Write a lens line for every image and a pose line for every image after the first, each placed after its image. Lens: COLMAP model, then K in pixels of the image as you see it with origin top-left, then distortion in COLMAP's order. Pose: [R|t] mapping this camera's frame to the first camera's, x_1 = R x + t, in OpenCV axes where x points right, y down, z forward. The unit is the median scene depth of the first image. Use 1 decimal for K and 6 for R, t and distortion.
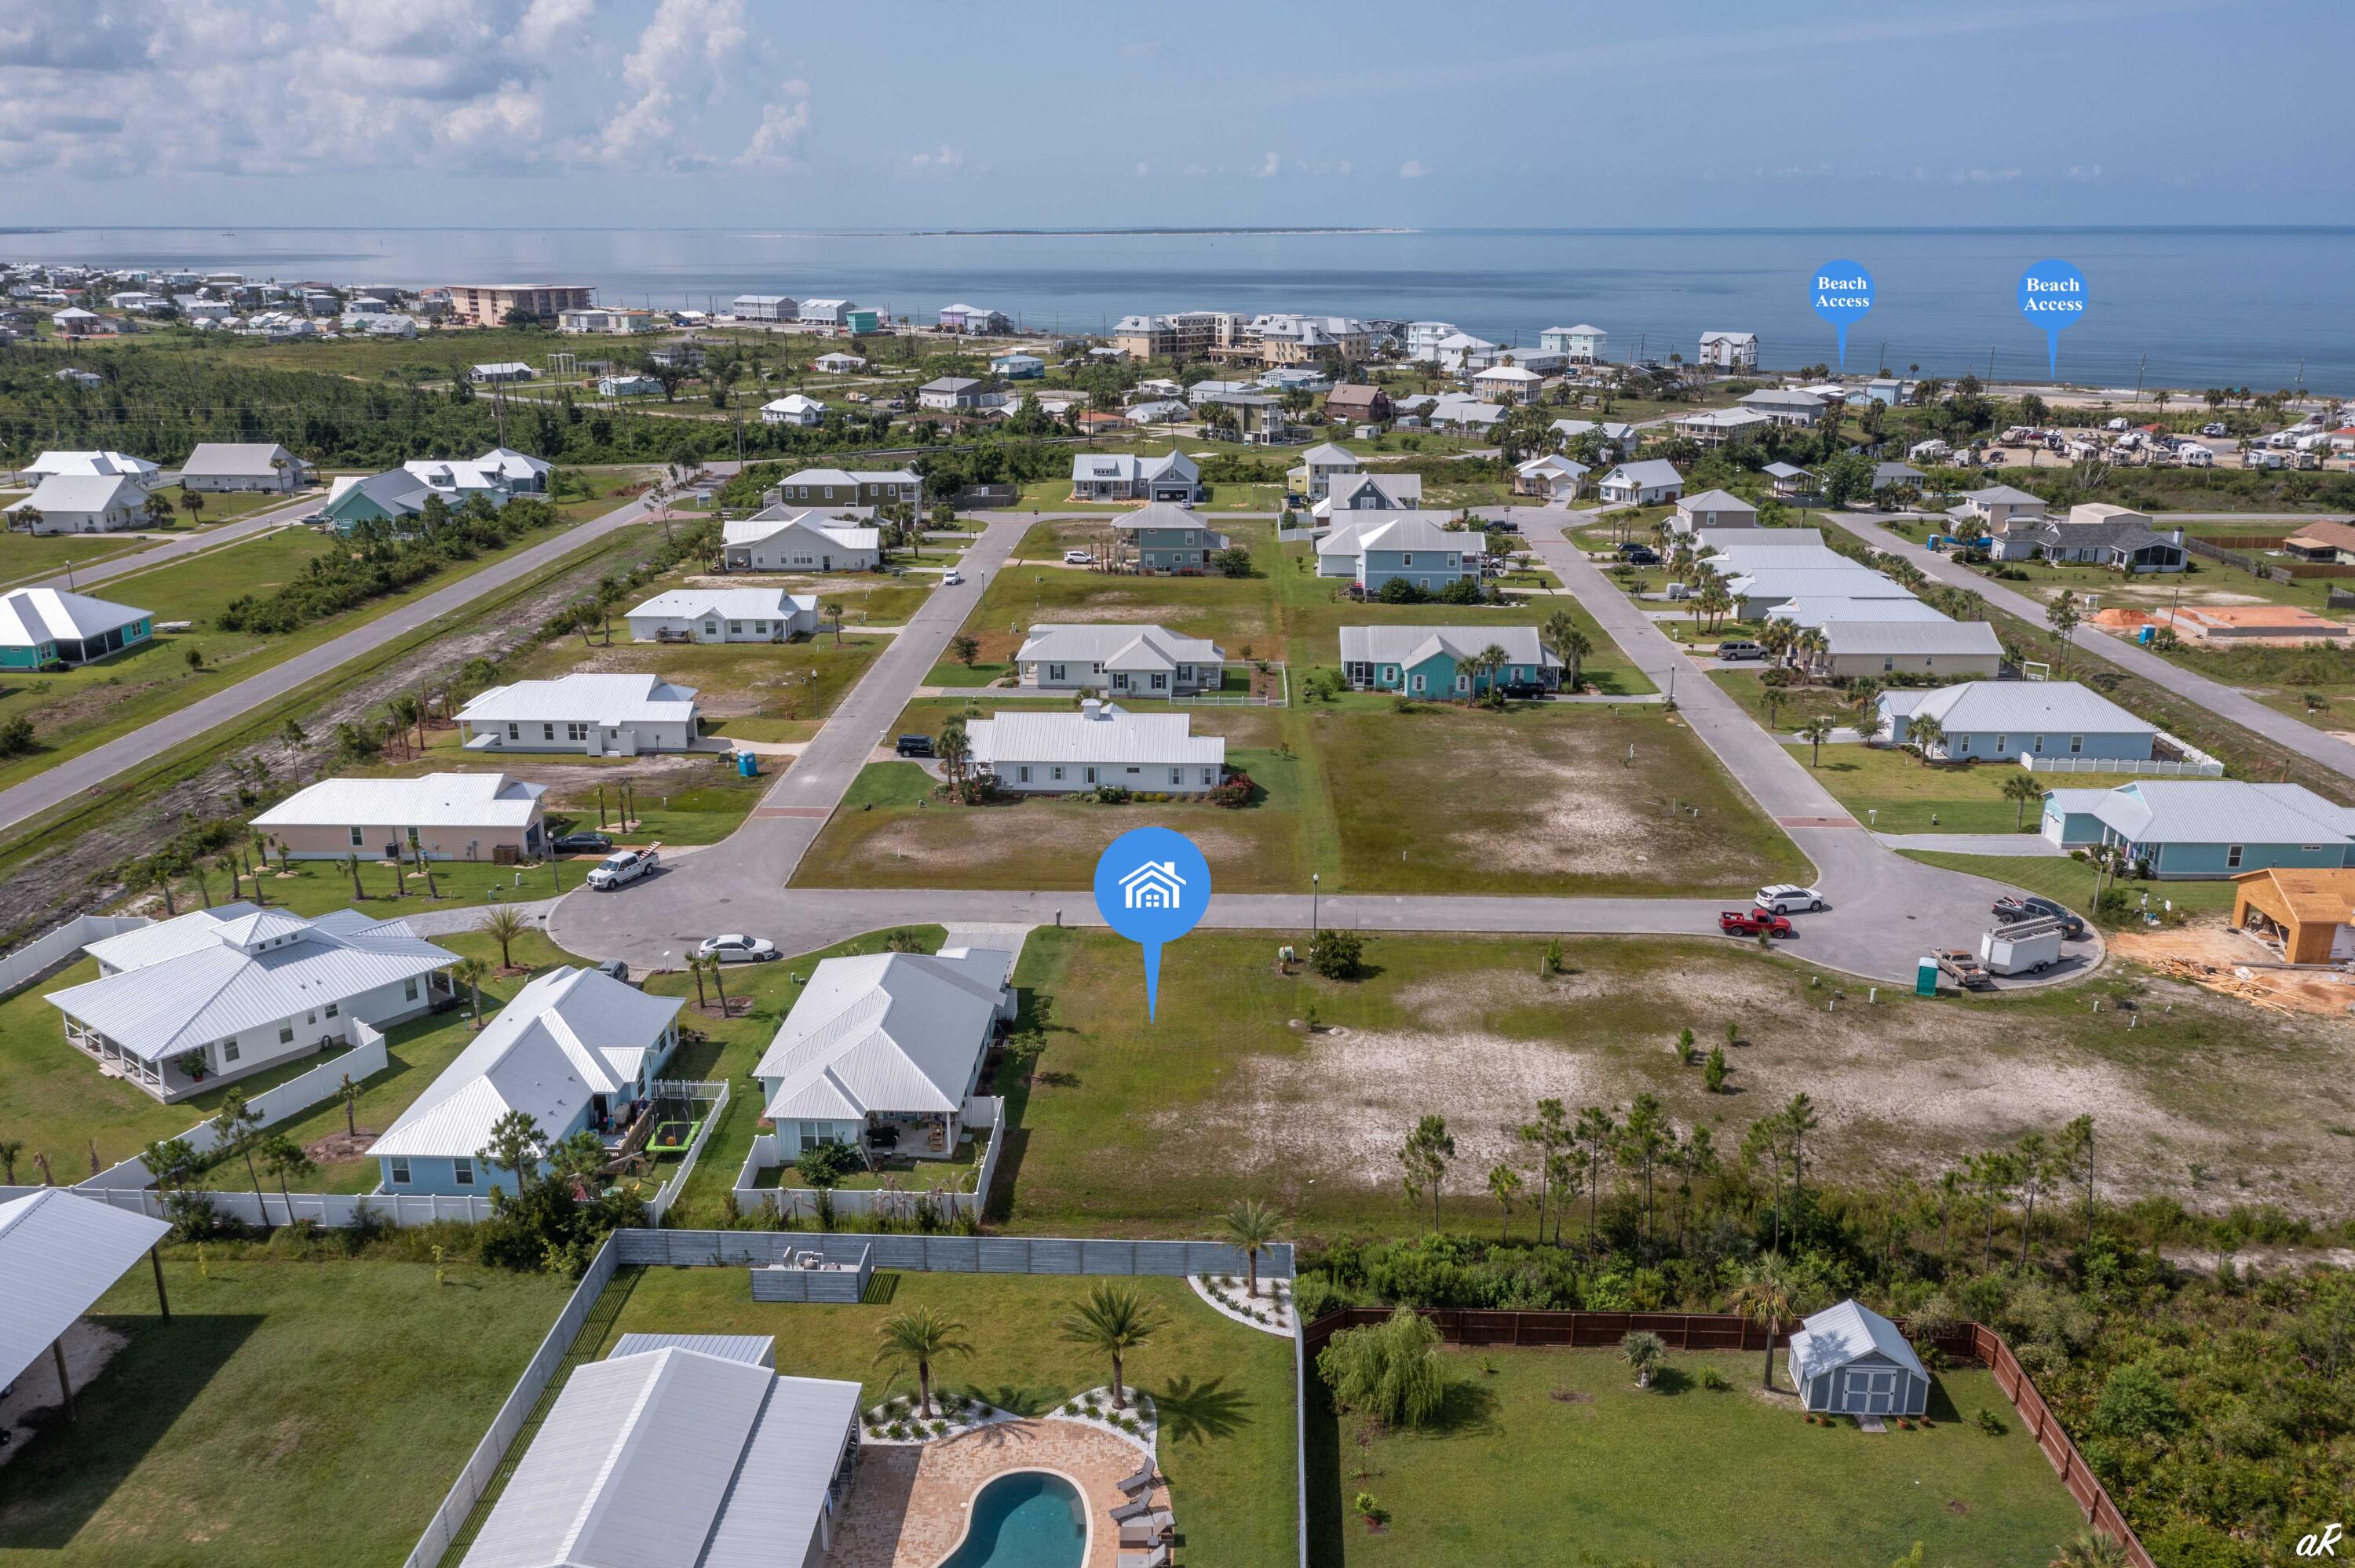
lens RADIAL K [[1862.0, 0, 1180.8], [0, 1862.0, 789.0], [0, 0, 1]] dist [-0.017938, 0.070666]
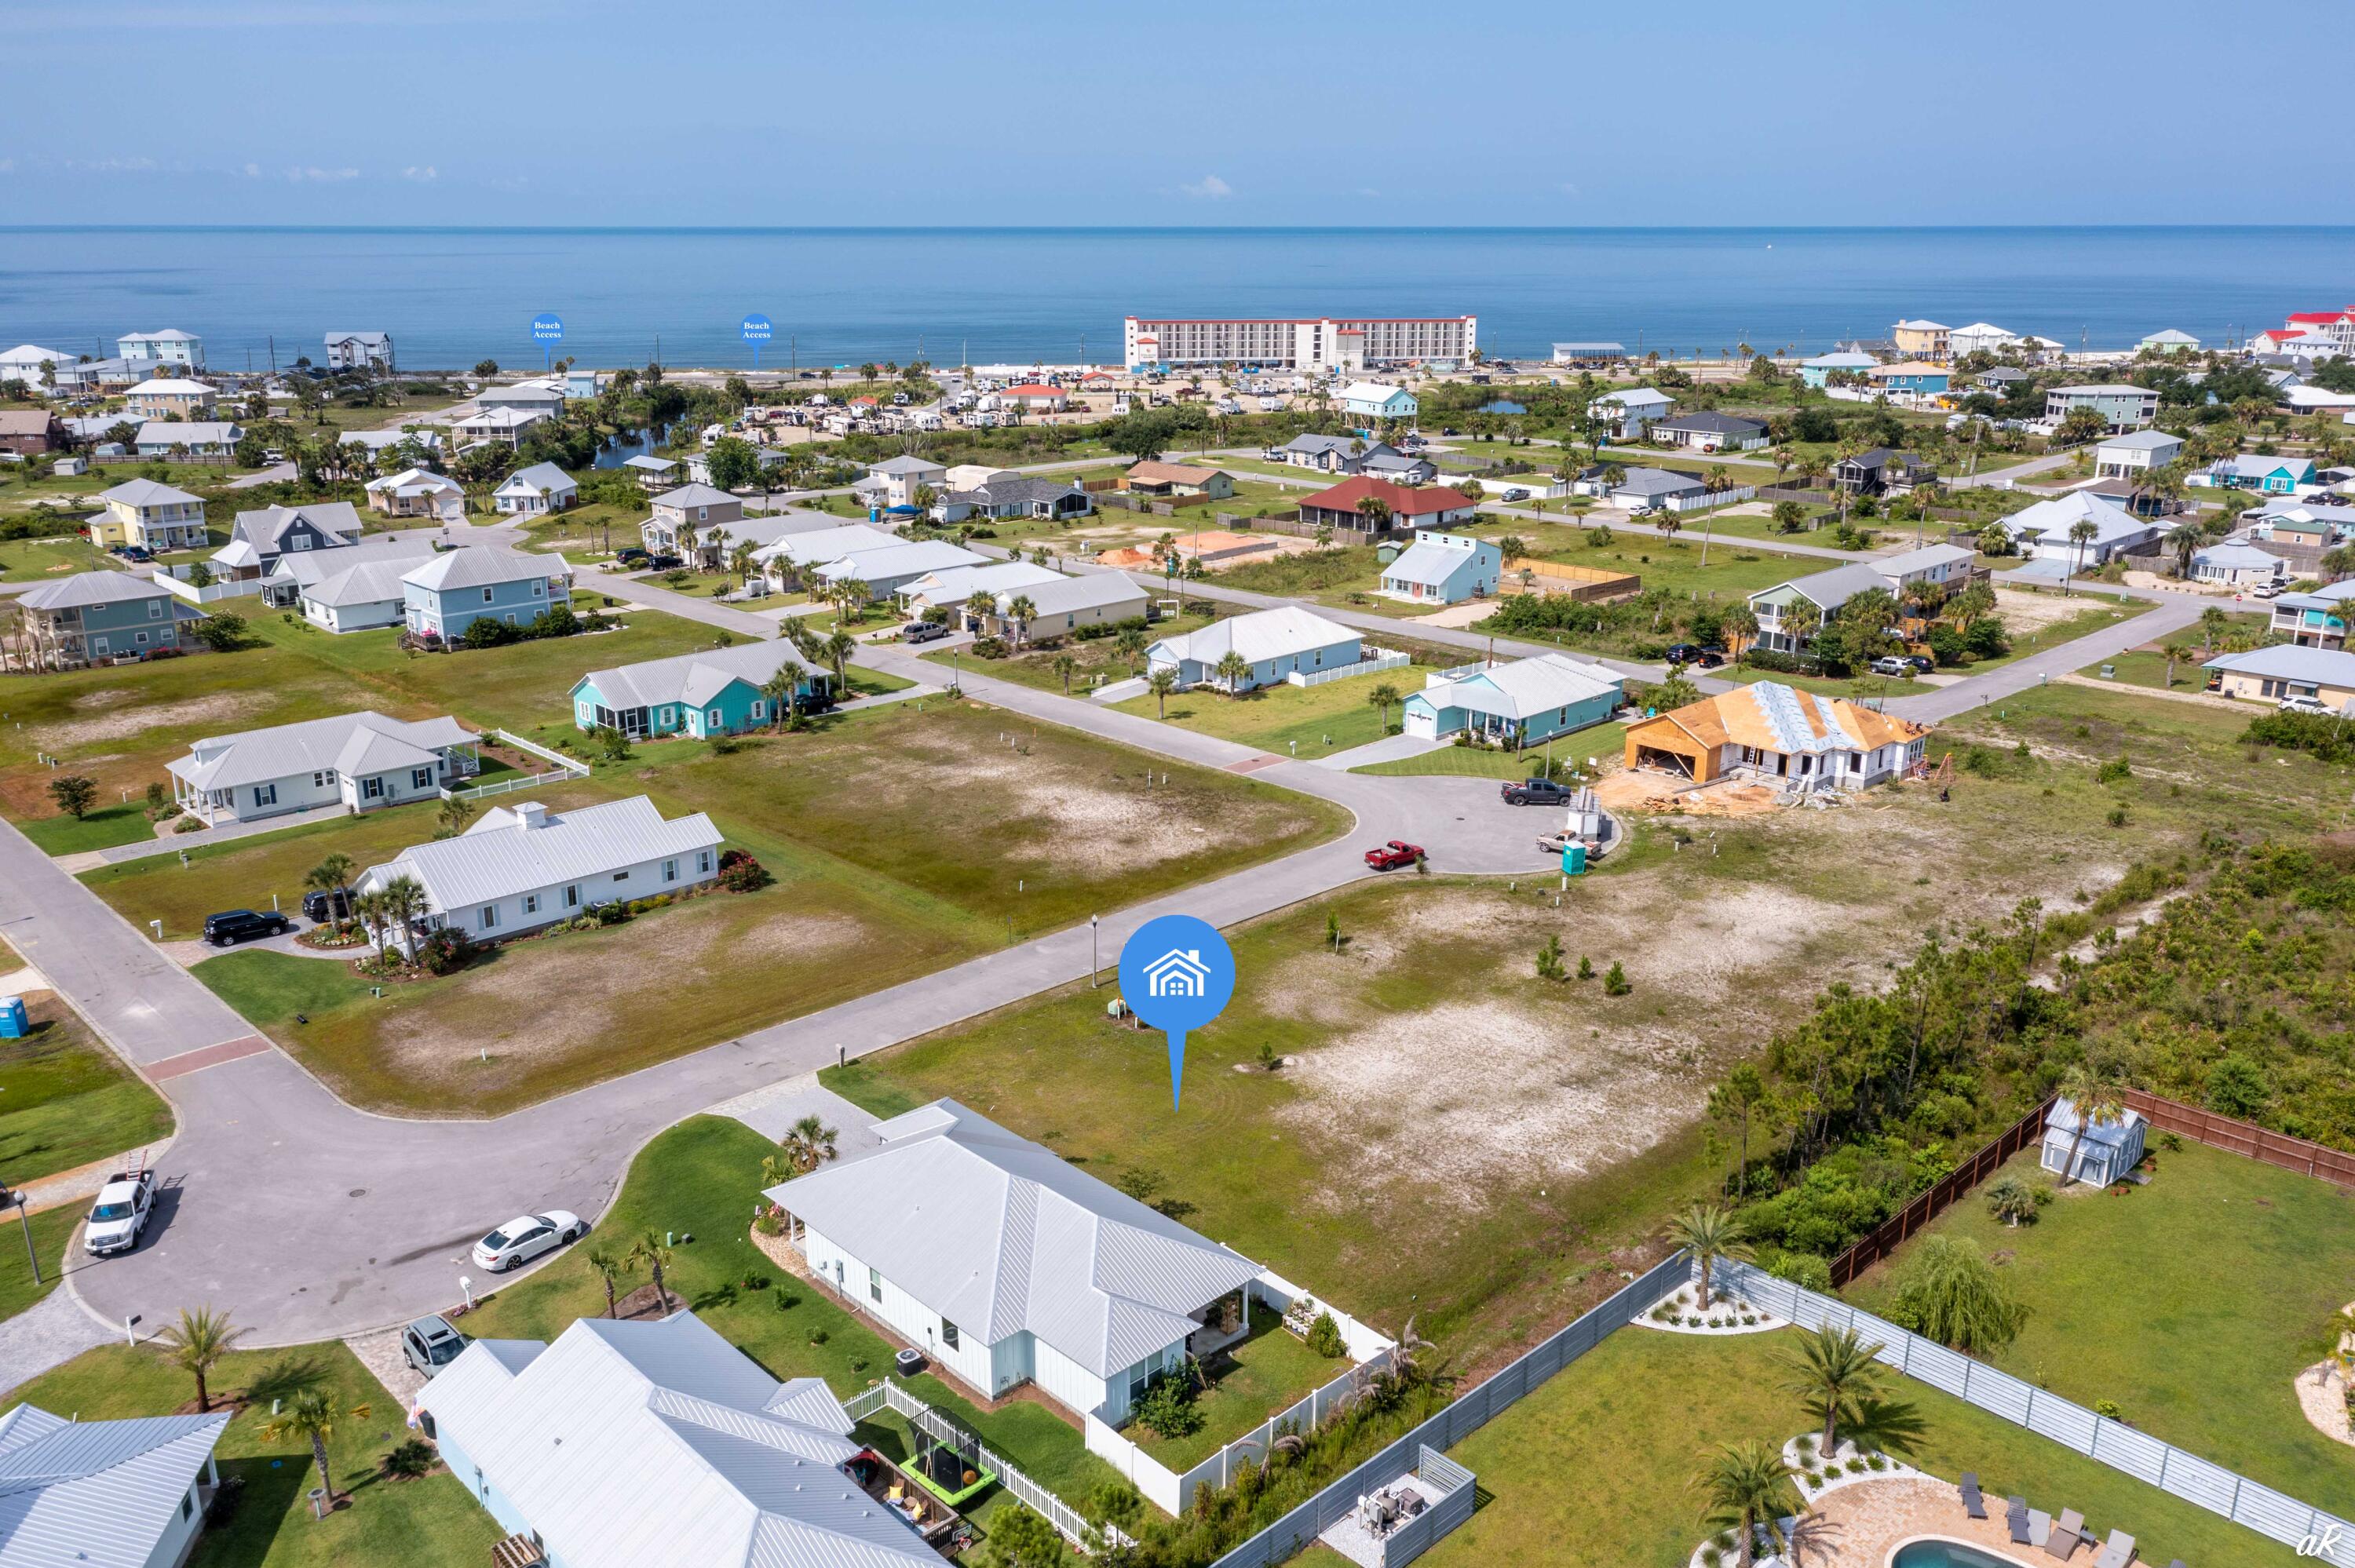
lens RADIAL K [[1862.0, 0, 1180.8], [0, 1862.0, 789.0], [0, 0, 1]] dist [-0.017938, 0.070666]
pose [[0.692841, -0.209359, 0.690029, -0.399375], [0.209318, 0.974113, 0.085380, -0.064130], [-0.690042, 0.085281, 0.718728, 0.262341]]
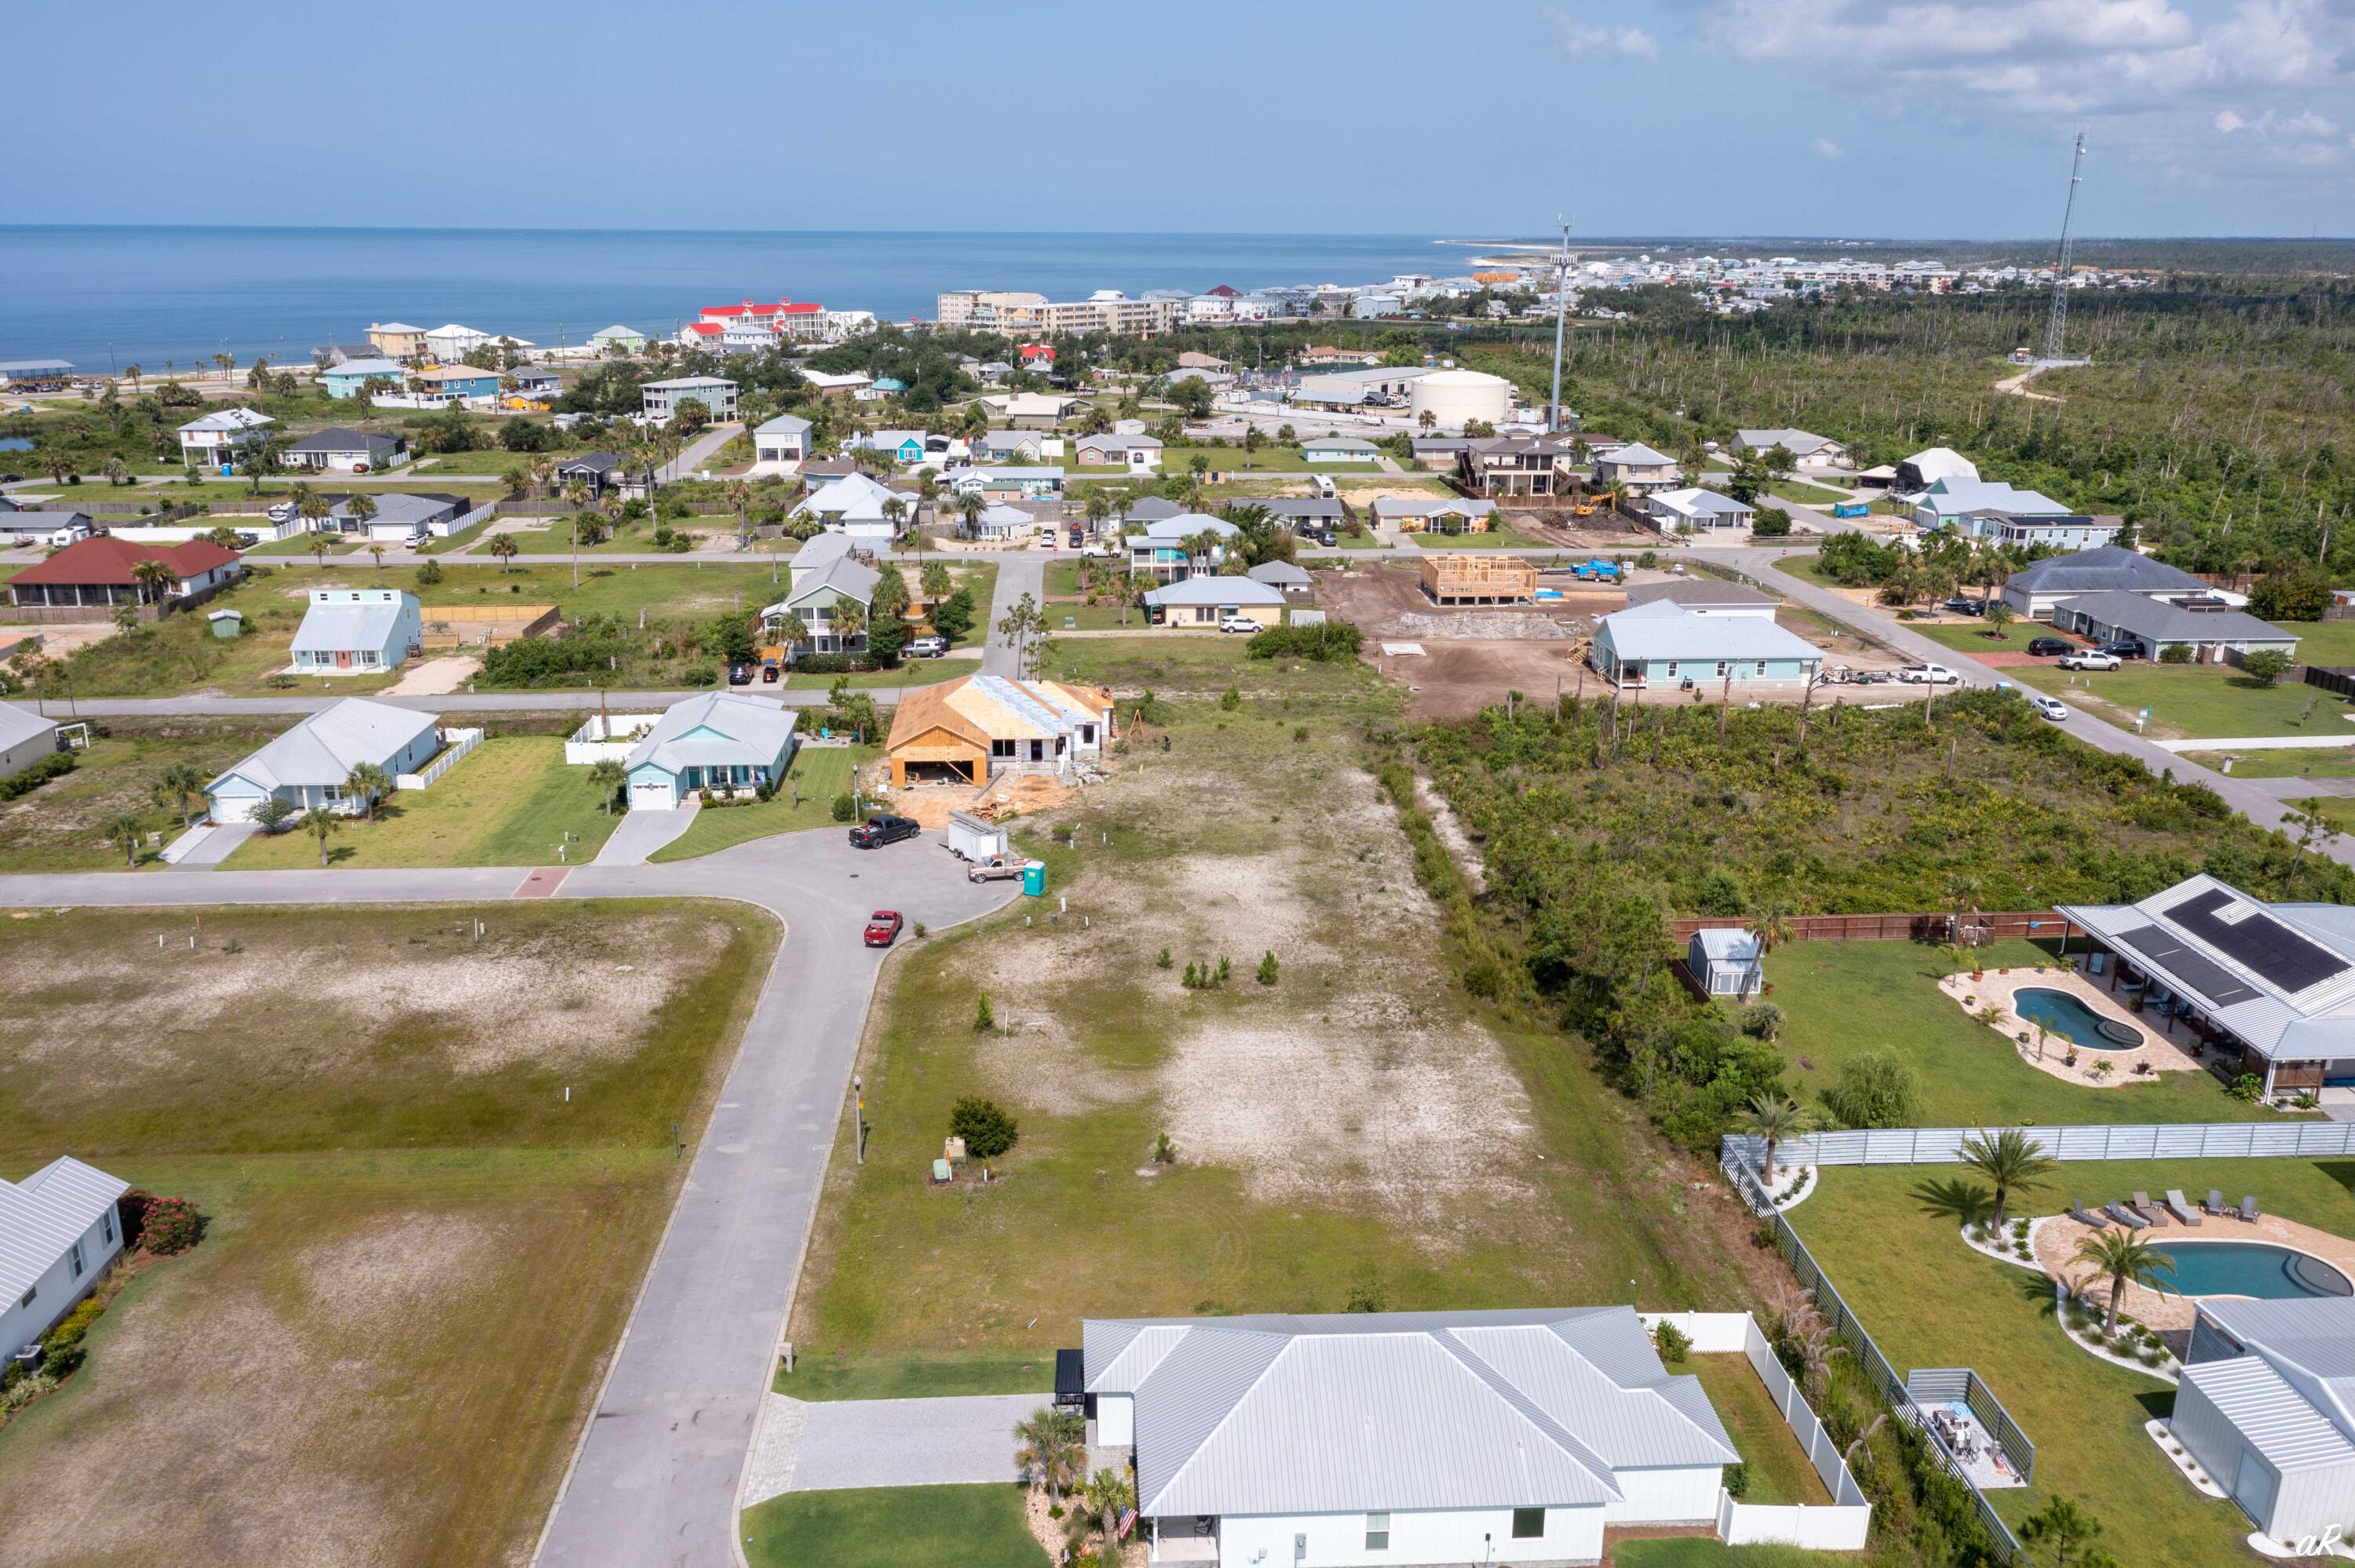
lens RADIAL K [[1862.0, 0, 1180.8], [0, 1862.0, 789.0], [0, 0, 1]] dist [-0.017938, 0.070666]
pose [[-0.098512, -0.287338, 0.952750, -0.474625], [0.285065, 0.909136, 0.303660, -0.190393], [-0.953432, 0.301510, -0.007651, 0.682090]]
